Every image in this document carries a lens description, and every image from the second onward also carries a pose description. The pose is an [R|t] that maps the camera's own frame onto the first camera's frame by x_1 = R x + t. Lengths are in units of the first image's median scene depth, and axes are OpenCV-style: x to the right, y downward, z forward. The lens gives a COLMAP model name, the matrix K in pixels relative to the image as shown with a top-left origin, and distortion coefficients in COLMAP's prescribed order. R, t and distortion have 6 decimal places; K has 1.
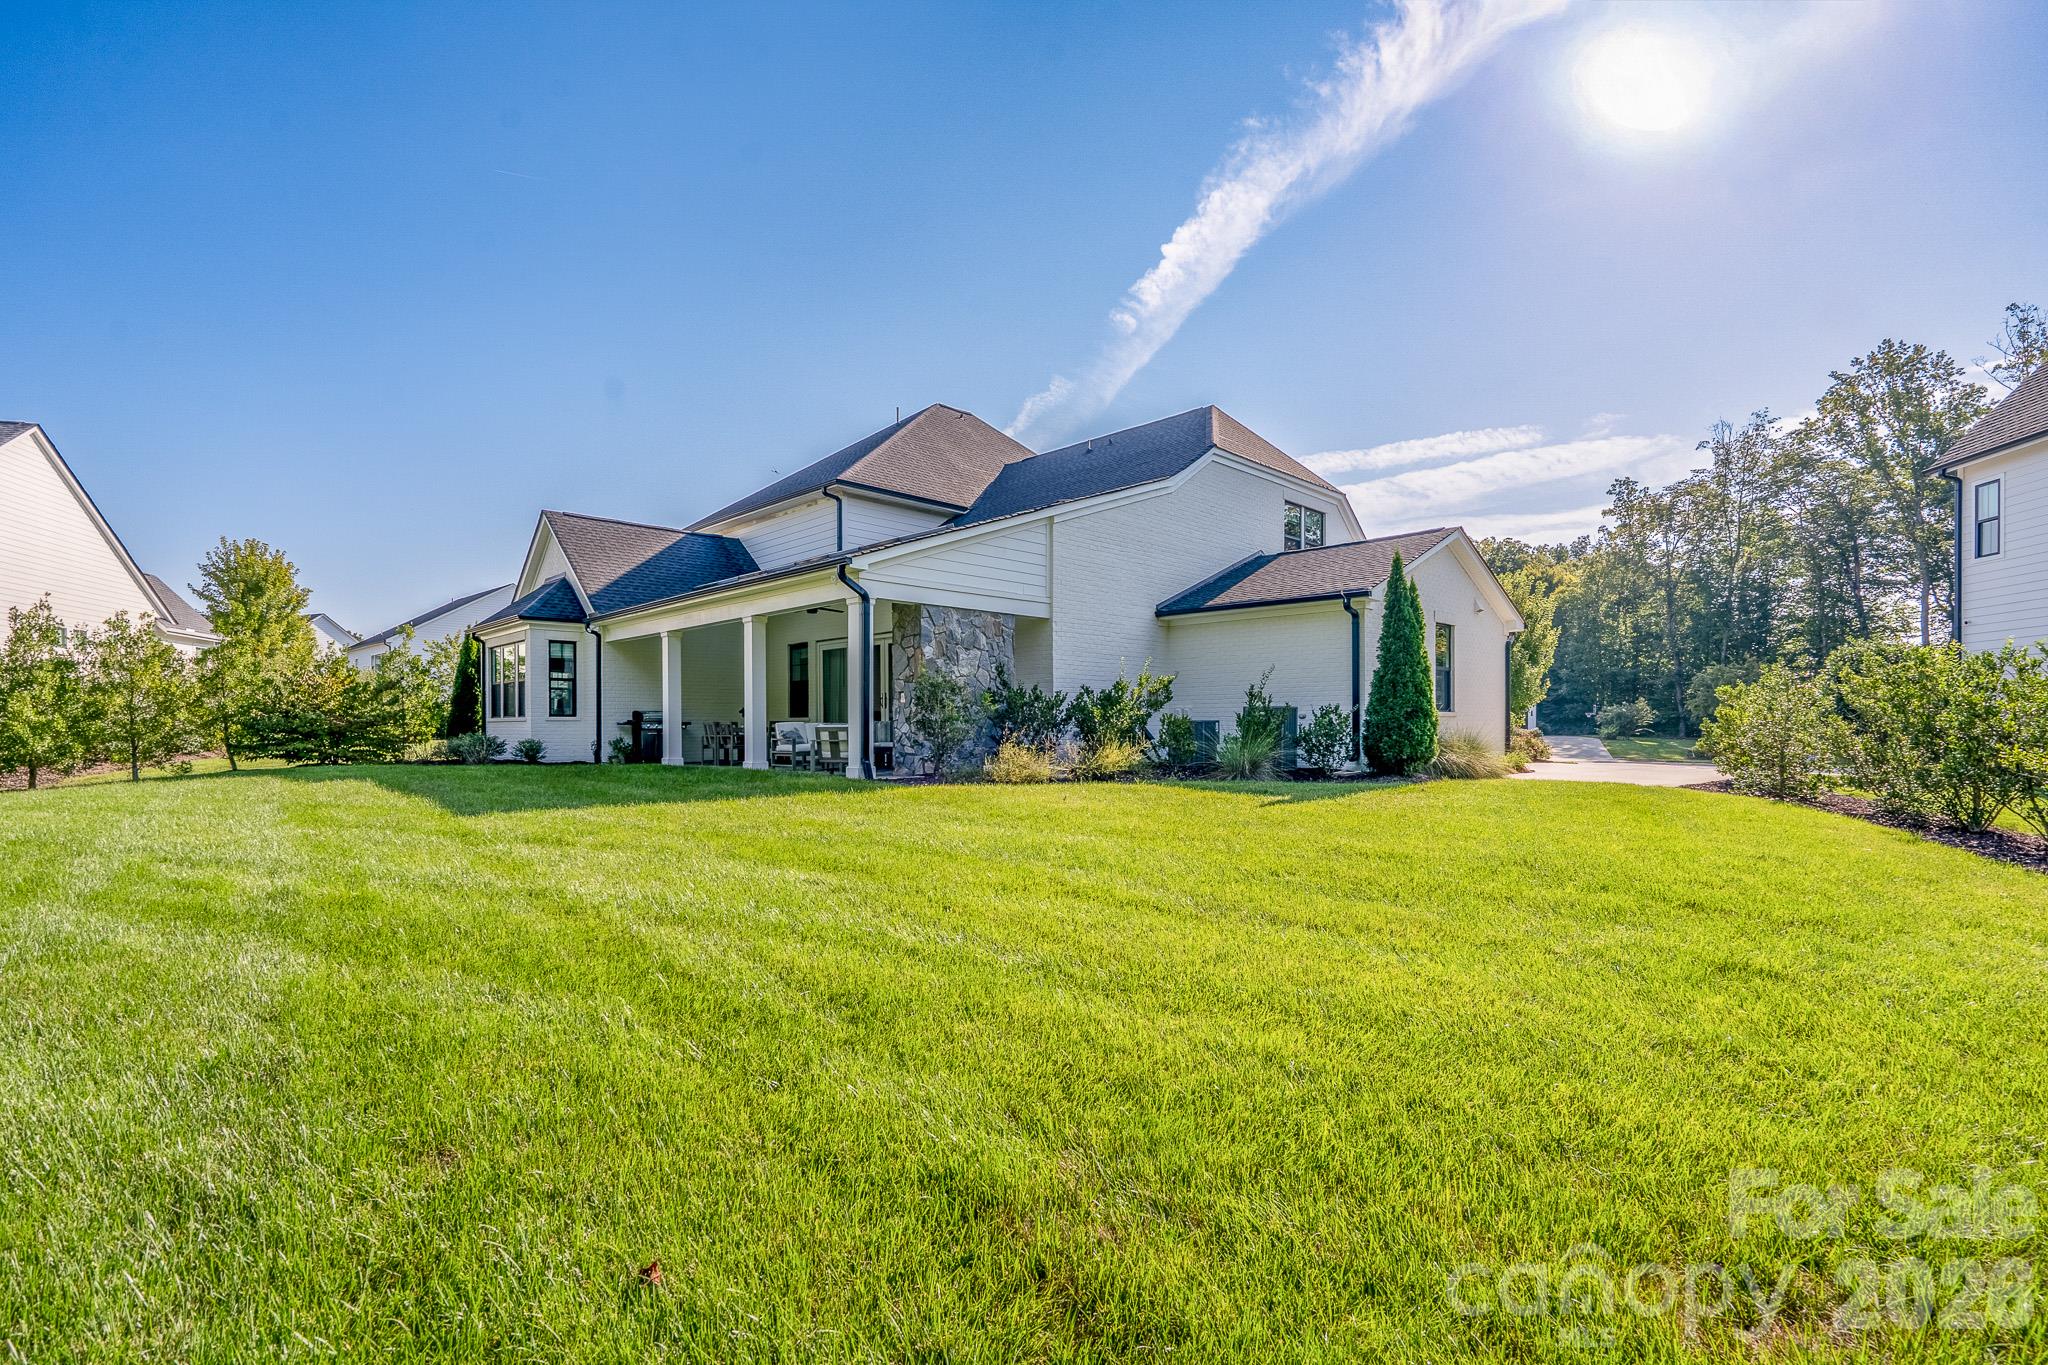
lens RADIAL K [[940.9, 0, 1014.2], [0, 940.9, 697.2], [0, 0, 1]] dist [0.000469, 0.000572]
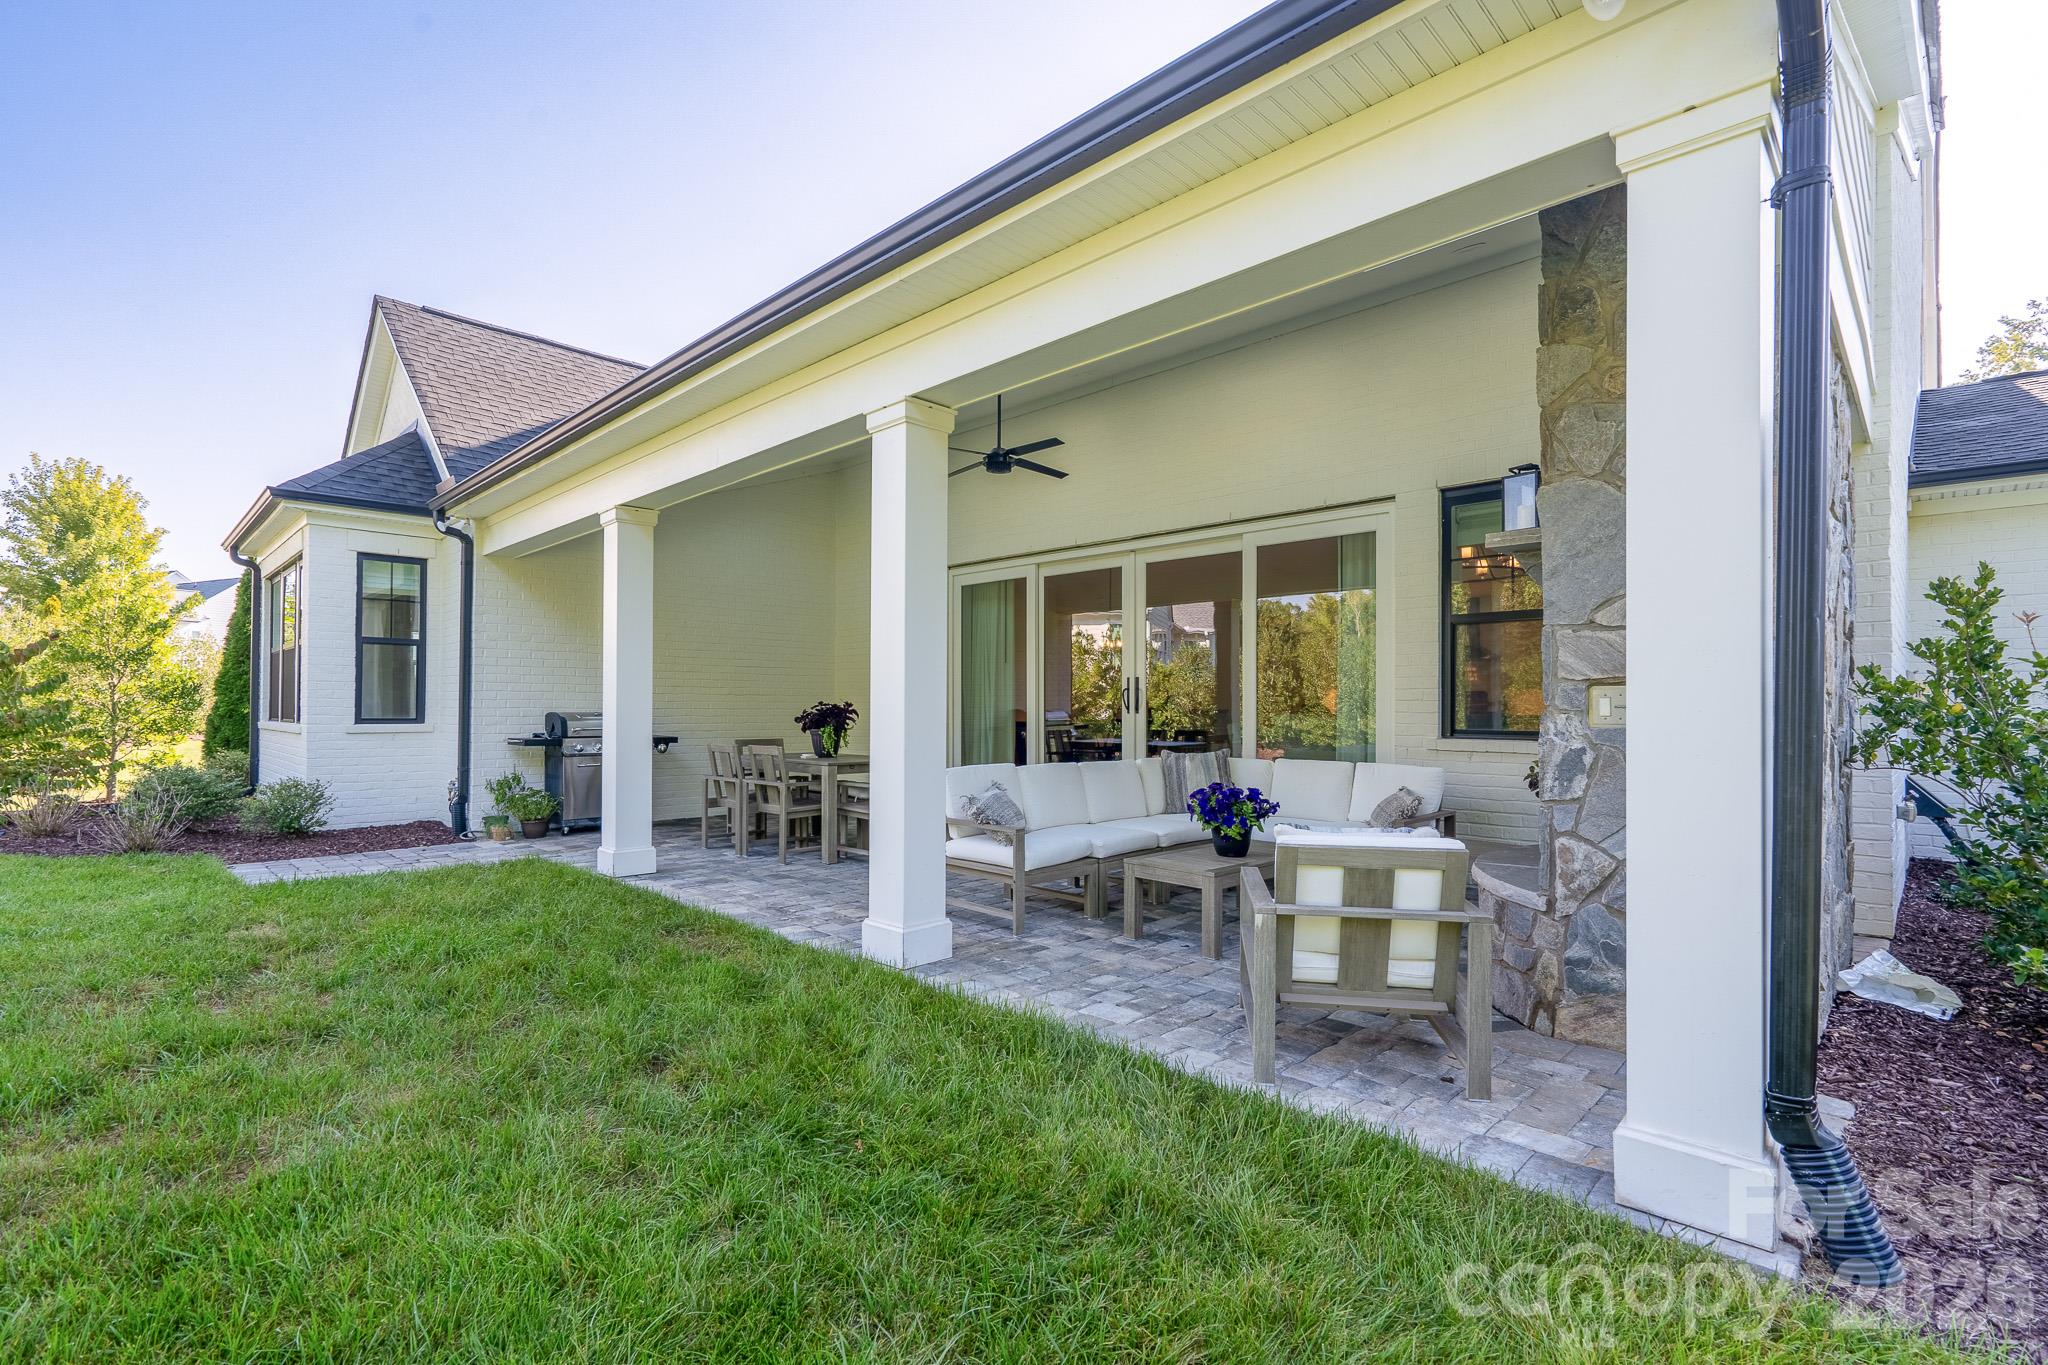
lens RADIAL K [[940.9, 0, 1032.5], [0, 940.9, 678.1], [0, 0, 1]] dist [0.000469, 0.000572]
pose [[0.999339, 0.009895, 0.034971, -0.188174], [-0.009869, 0.999951, -0.000924, -0.003376], [-0.034978, 0.000578, 0.999388, 0.538668]]
